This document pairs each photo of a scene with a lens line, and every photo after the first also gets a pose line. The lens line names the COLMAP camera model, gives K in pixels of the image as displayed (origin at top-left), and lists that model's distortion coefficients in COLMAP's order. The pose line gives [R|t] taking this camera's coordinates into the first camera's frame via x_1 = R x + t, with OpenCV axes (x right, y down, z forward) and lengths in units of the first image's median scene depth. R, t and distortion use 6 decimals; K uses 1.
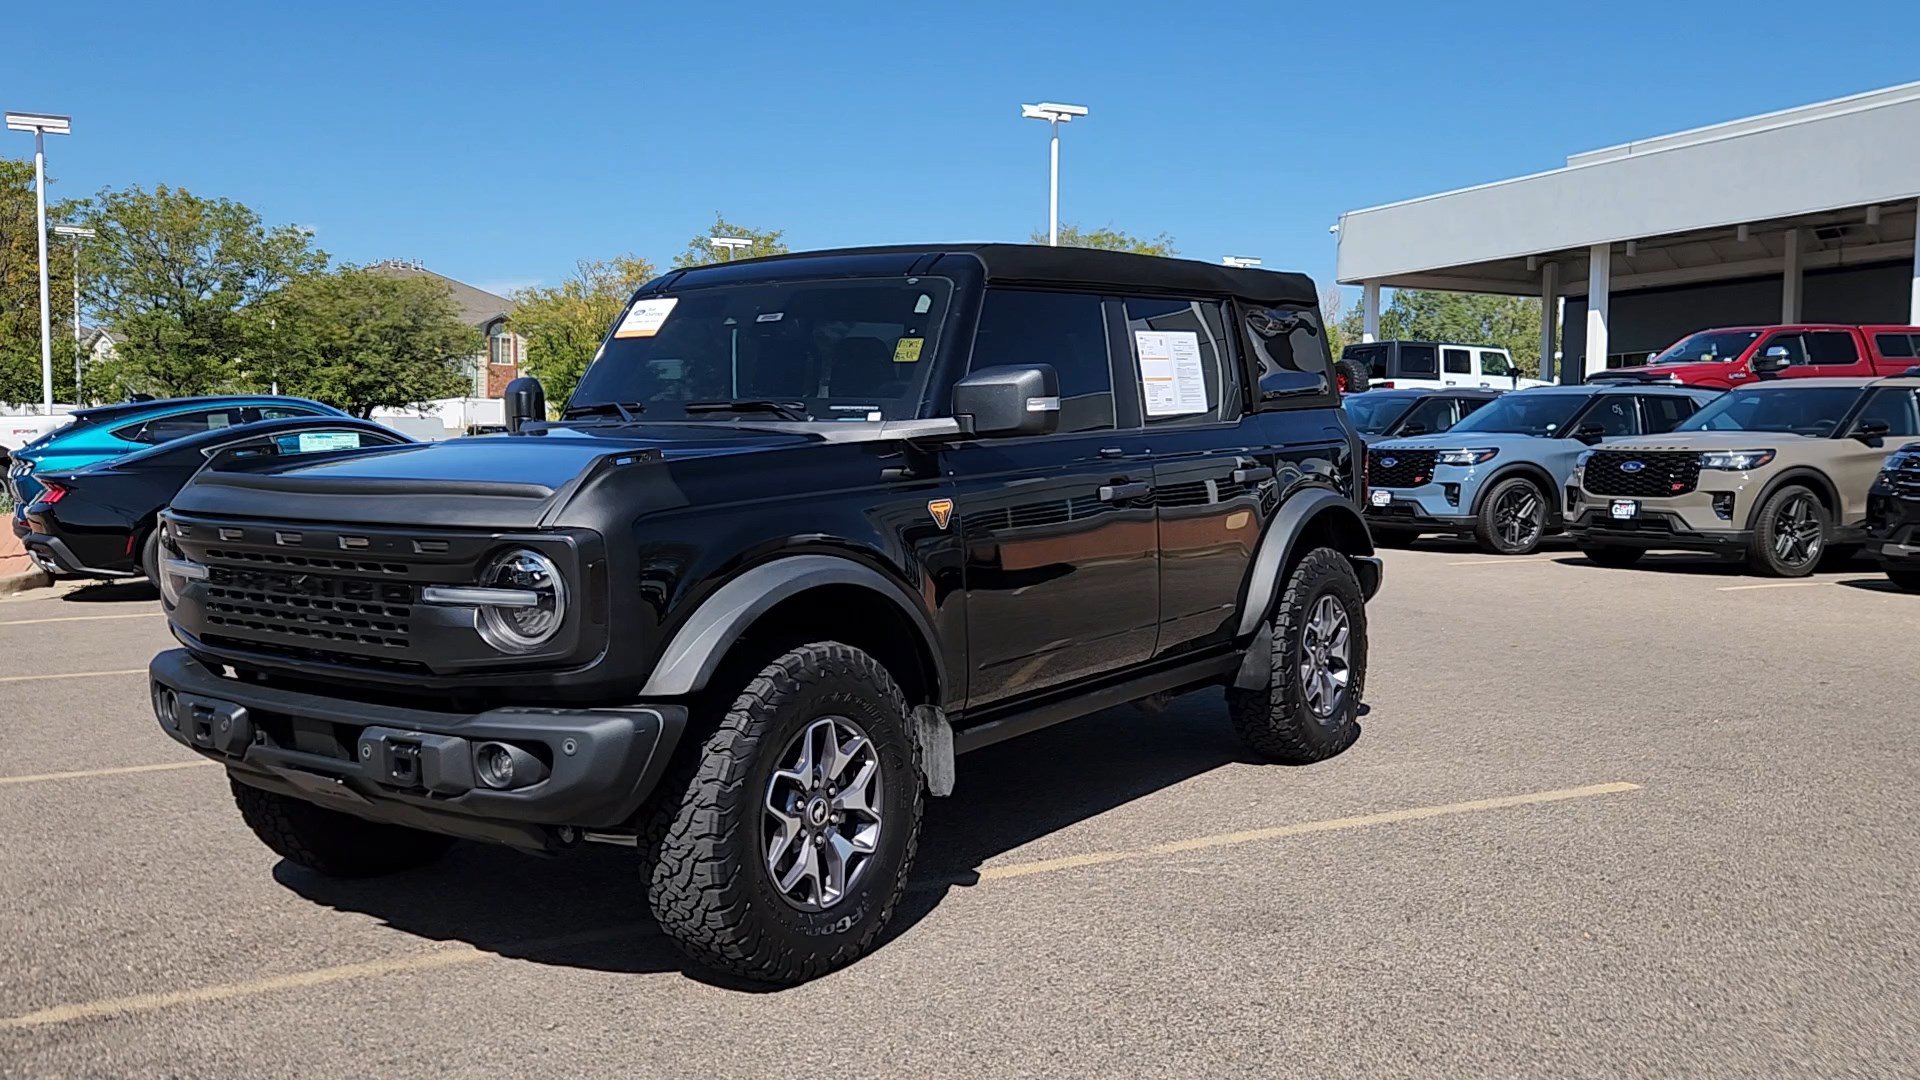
lens RADIAL K [[1674.1, 0, 943.7], [0, 1674.1, 557.6], [0, 0, 1]] dist [0.029828, -0.014805]
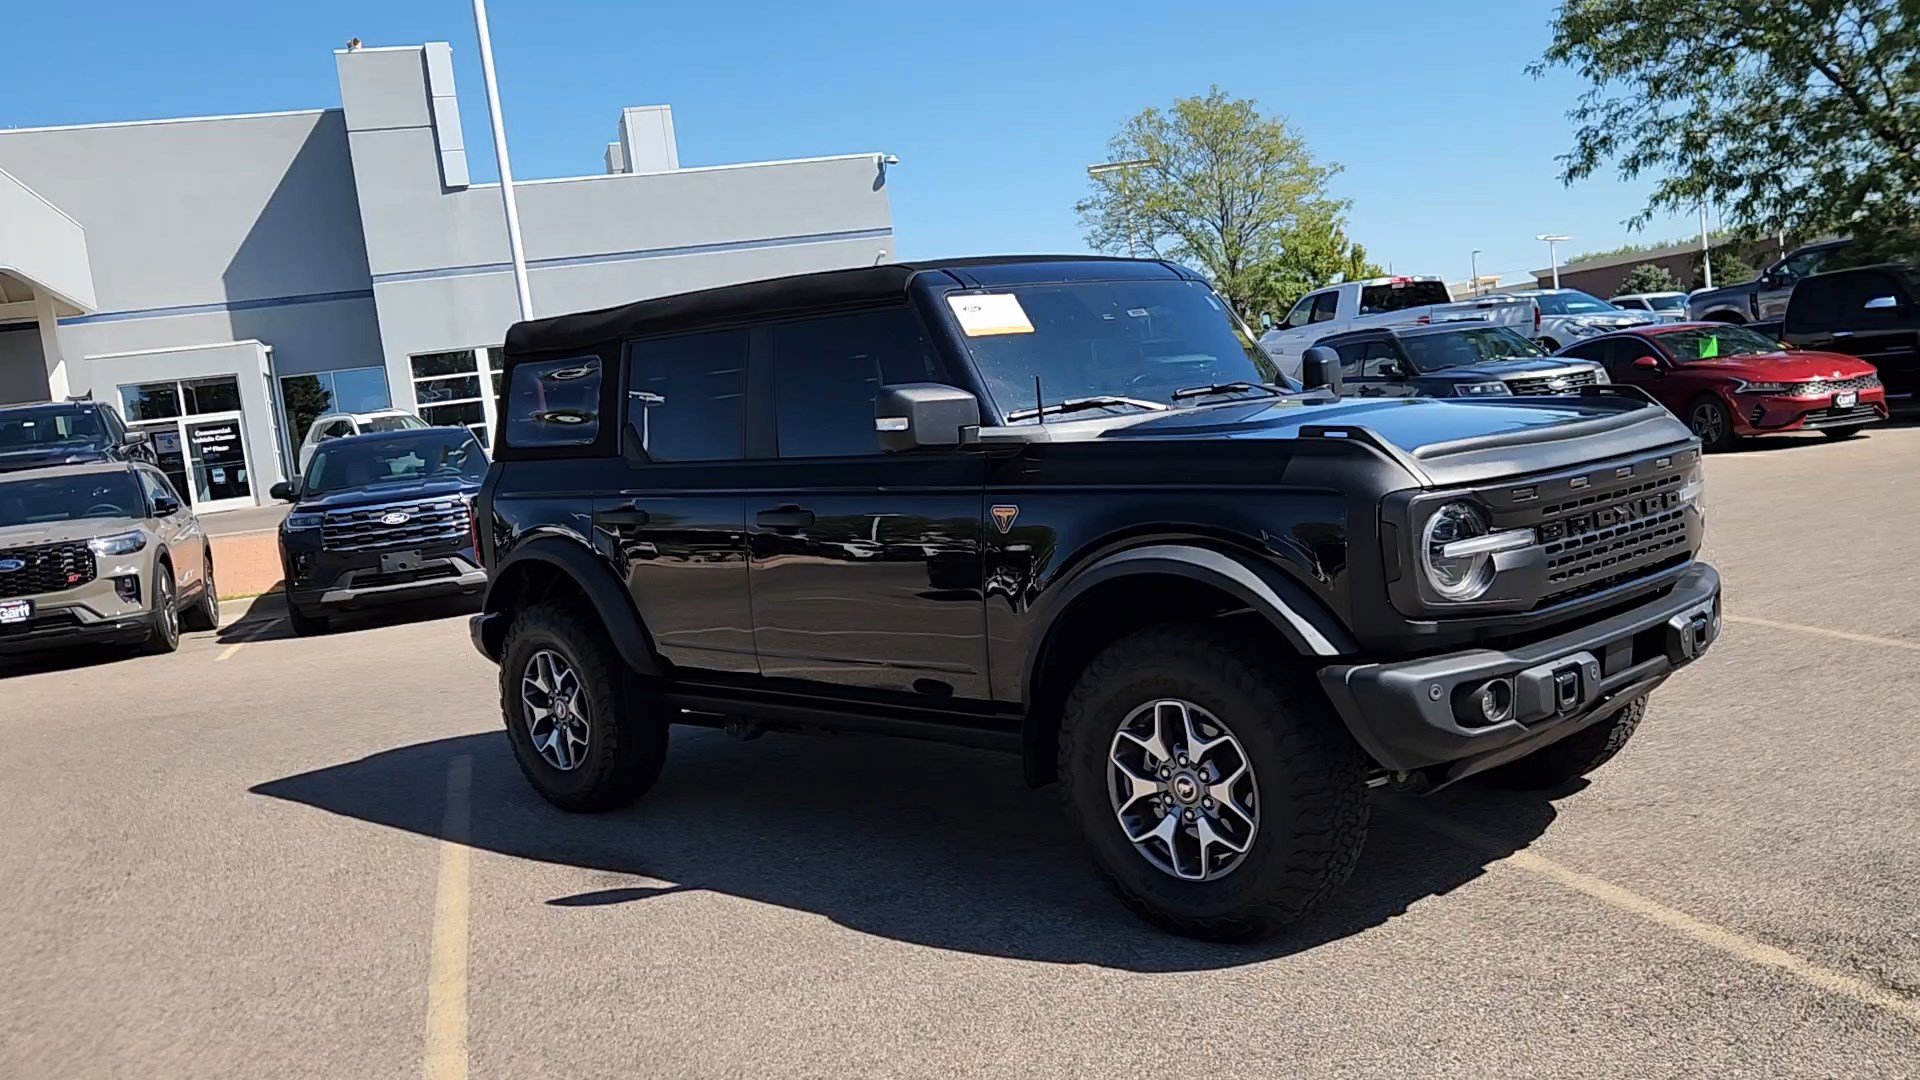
lens RADIAL K [[1674.1, 0, 946.9], [0, 1674.1, 541.8], [0, 0, 1]] dist [0.029828, -0.014805]
pose [[0.167159, -0.092591, 0.981573, -1.077014], [0.181350, 0.981481, 0.061699, -0.079989], [-0.969108, 0.167695, 0.180855, 0.863596]]
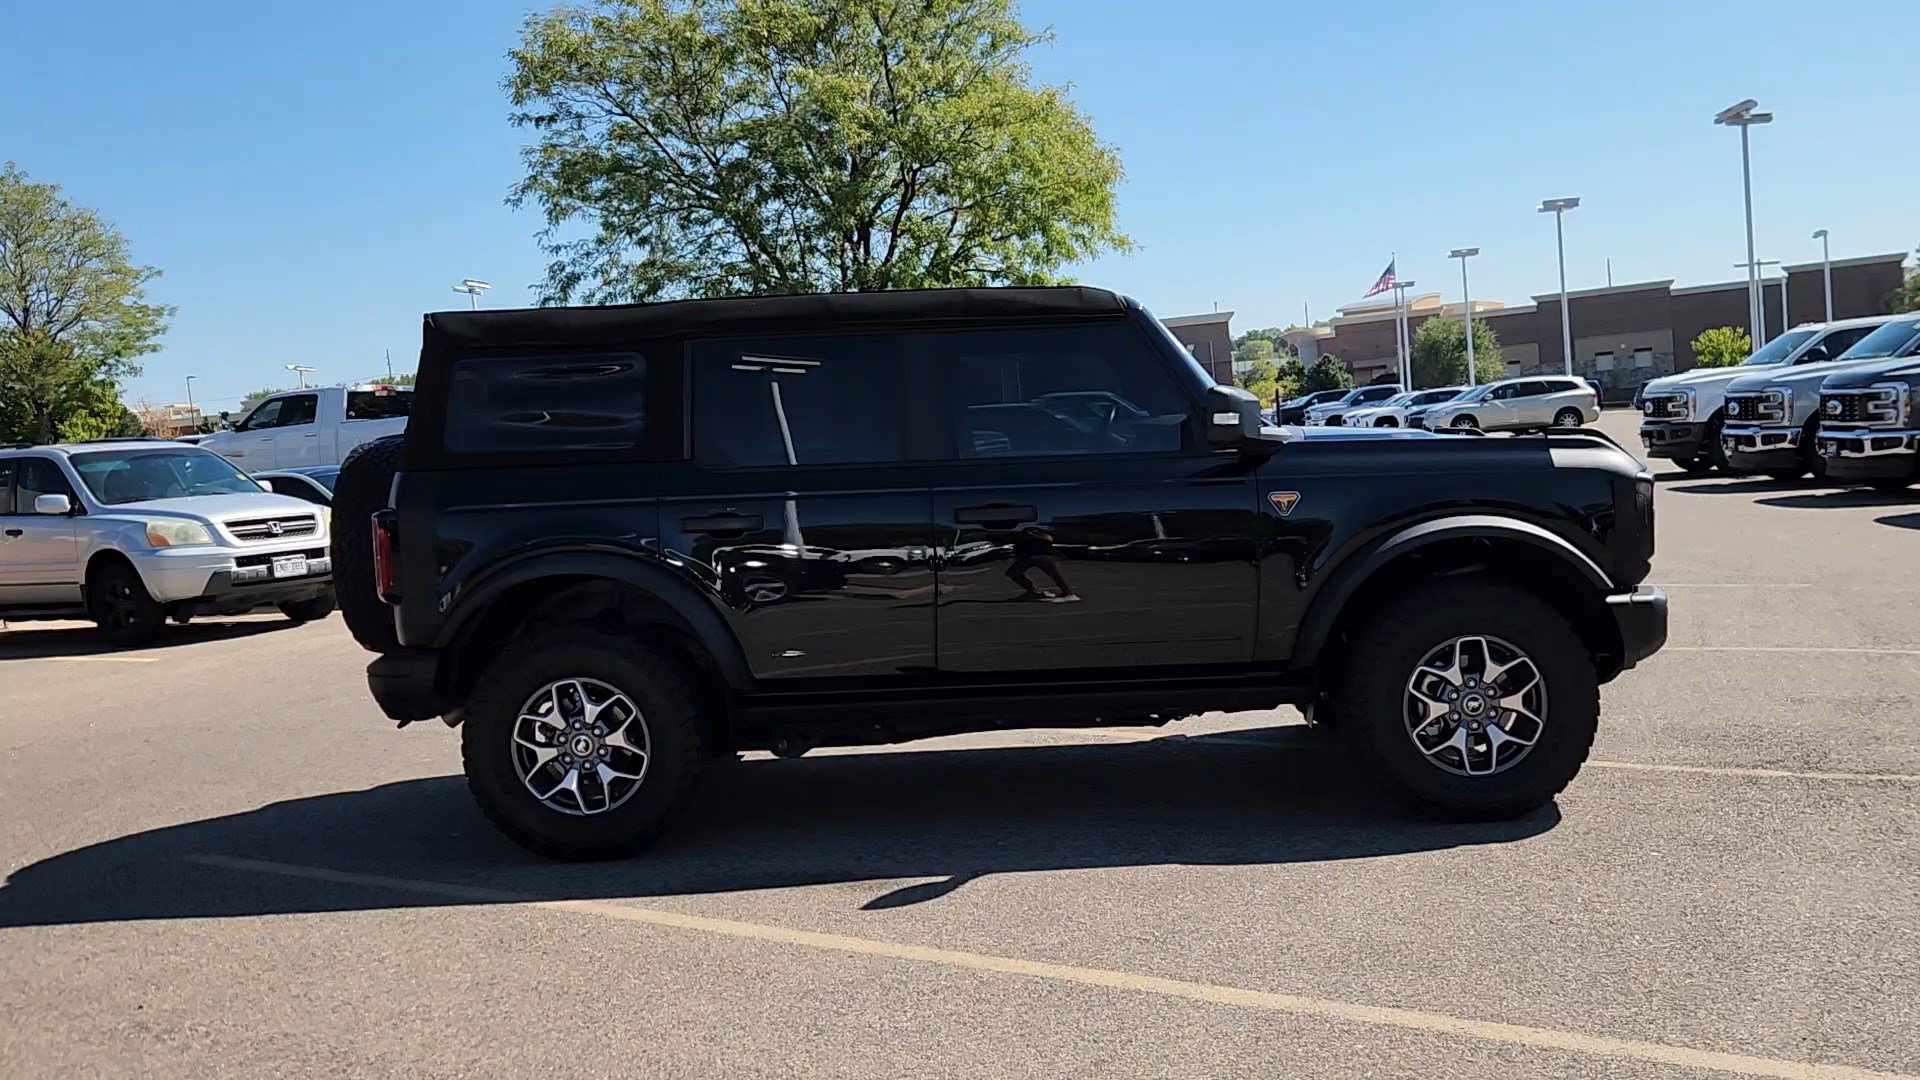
lens RADIAL K [[1674.1, 0, 943.7], [0, 1674.1, 539.2], [0, 0, 1]] dist [0.029828, -0.014805]
pose [[-0.550926, -0.013858, 0.834439, -0.973678], [0.133582, 0.985506, 0.104562, -0.144659], [-0.823794, 0.169072, -0.541090, 1.691307]]
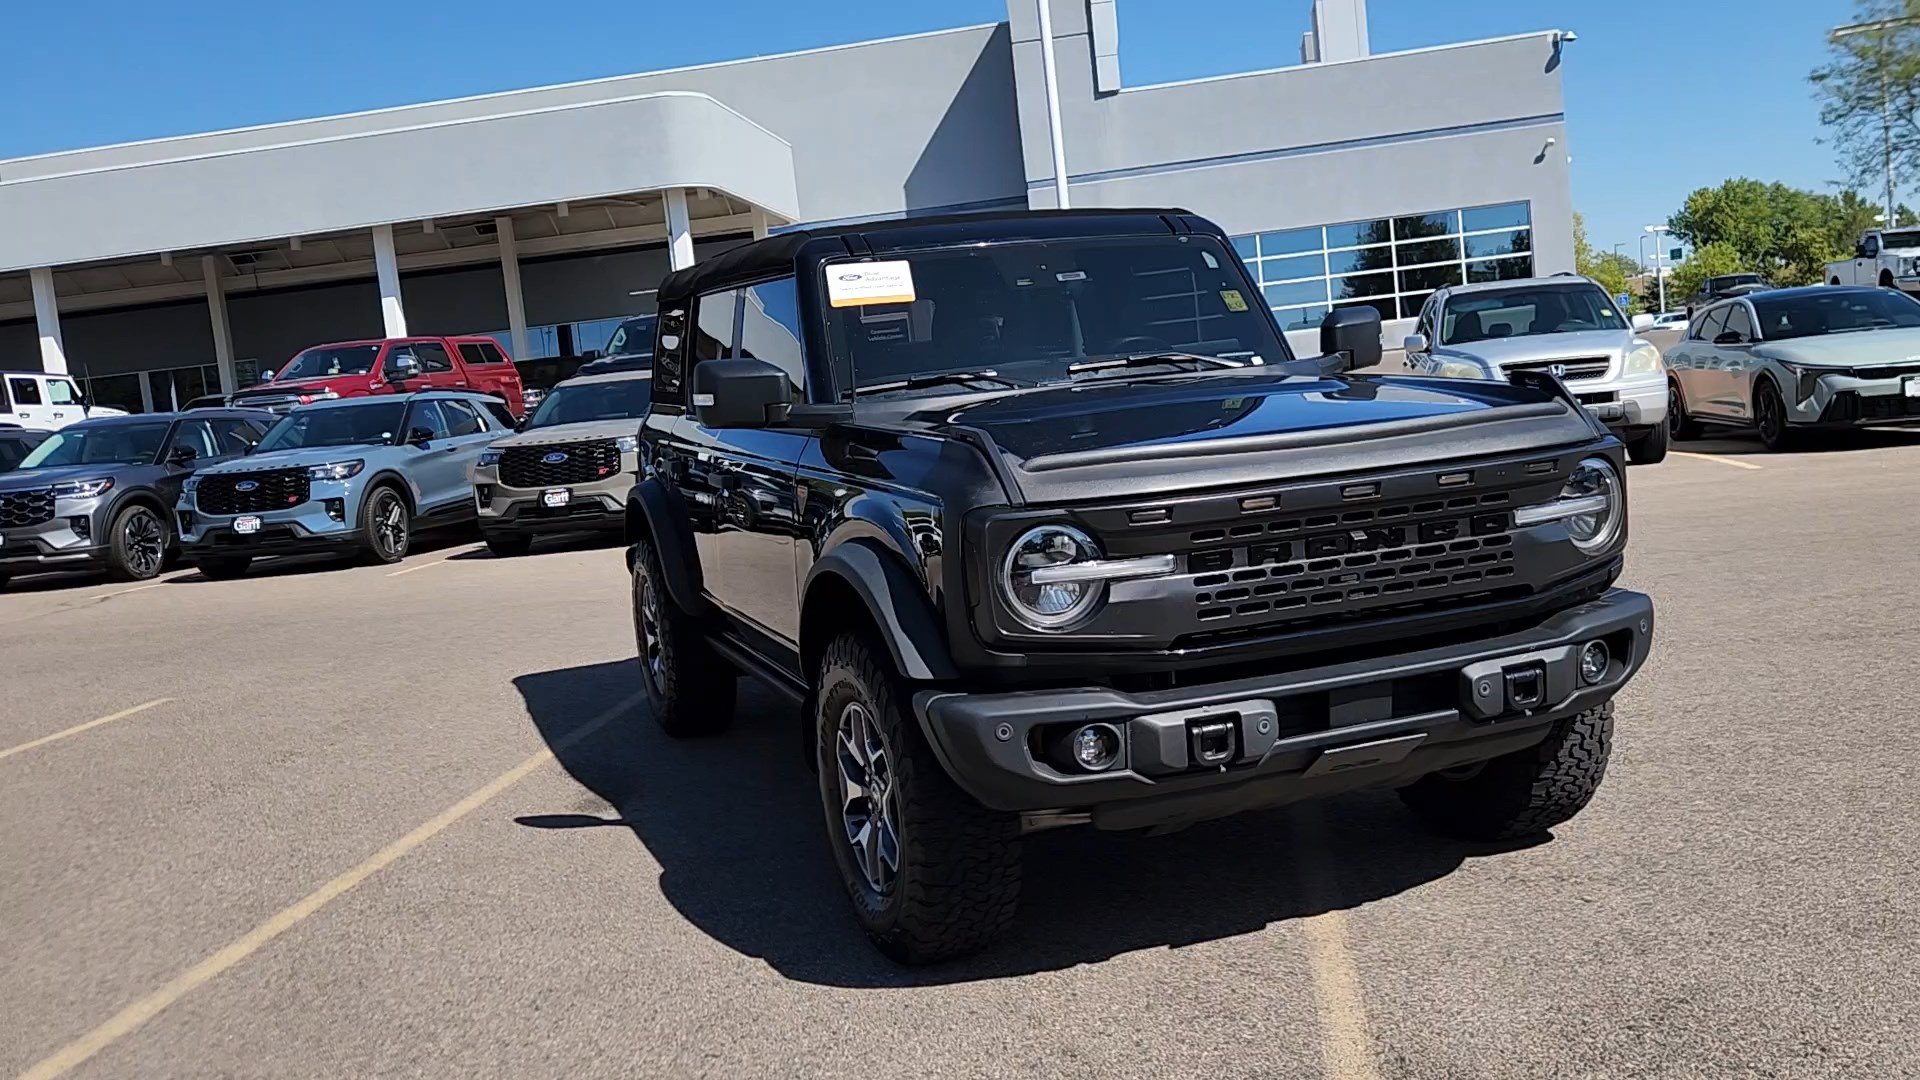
lens RADIAL K [[1674.1, 0, 951.9], [0, 1674.1, 546.4], [0, 0, 1]] dist [0.029828, -0.014805]
pose [[0.561047, -0.131736, 0.817235, -0.885462], [0.152367, 0.986822, 0.054470, -0.045892], [-0.813641, 0.093959, 0.573725, 0.458865]]
